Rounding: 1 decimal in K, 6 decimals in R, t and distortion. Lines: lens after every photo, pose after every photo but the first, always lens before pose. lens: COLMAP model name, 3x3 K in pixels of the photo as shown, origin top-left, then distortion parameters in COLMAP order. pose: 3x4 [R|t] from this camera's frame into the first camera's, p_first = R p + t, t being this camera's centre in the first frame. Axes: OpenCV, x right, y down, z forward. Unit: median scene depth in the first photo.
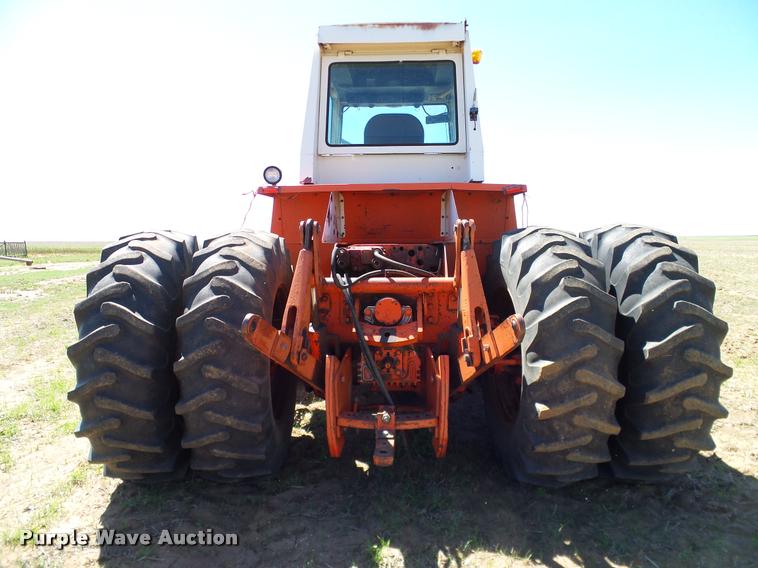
lens RADIAL K [[524.5, 0, 379.0], [0, 524.5, 284.0], [0, 0, 1]] dist [-0.004292, -0.001431]
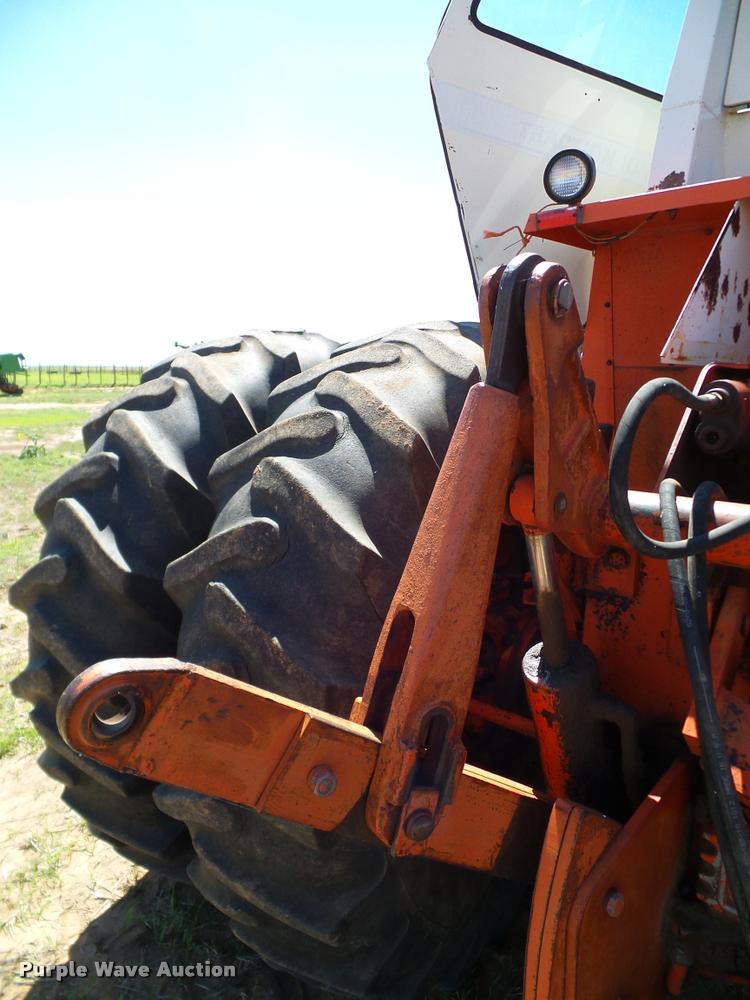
lens RADIAL K [[691.9, 0, 376.0], [0, 691.9, 505.3], [0, 0, 1]] dist [-0.004292, -0.001431]
pose [[0.789598, 0.127219, -0.600291, 0.015709], [-0.056761, 0.989221, 0.134984, -0.047487], [0.610993, -0.072510, 0.788308, 0.673683]]
